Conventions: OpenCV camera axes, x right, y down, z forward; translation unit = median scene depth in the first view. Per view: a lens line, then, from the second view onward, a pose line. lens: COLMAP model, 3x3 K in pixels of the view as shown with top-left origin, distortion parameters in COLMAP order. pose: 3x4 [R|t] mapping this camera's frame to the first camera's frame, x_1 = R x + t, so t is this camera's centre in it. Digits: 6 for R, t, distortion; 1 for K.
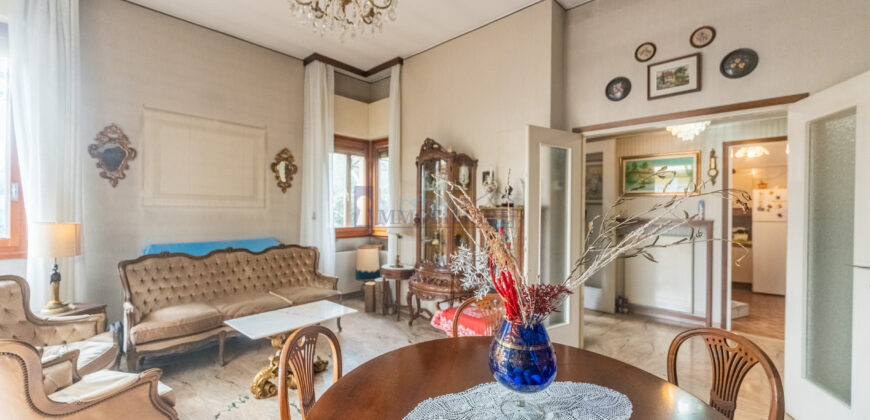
lens RADIAL K [[346.3, 0, 438.3], [0, 346.3, 210.8], [0, 0, 1]] dist [-0.005623, -0.000697]
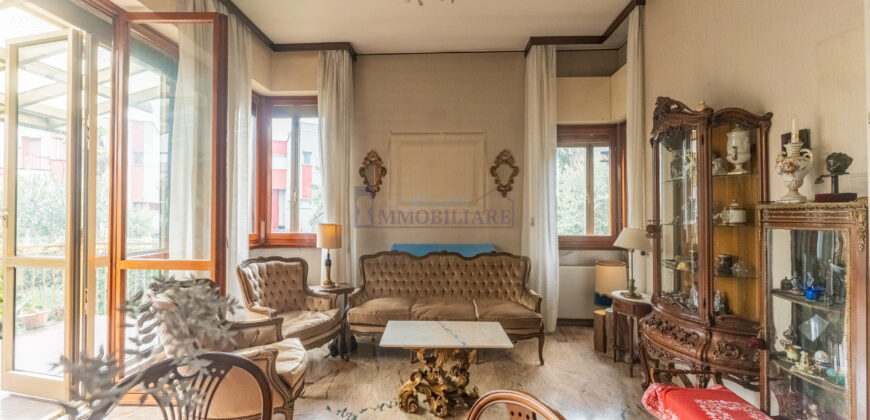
lens RADIAL K [[346.3, 0, 433.1], [0, 346.3, 210.8], [0, 0, 1]] dist [-0.005623, -0.000697]
pose [[0.634332, -0.018177, -0.772847, 0.184226], [0.001184, 0.999745, -0.022542, 0.007781], [0.773059, 0.013384, 0.634192, 0.286613]]
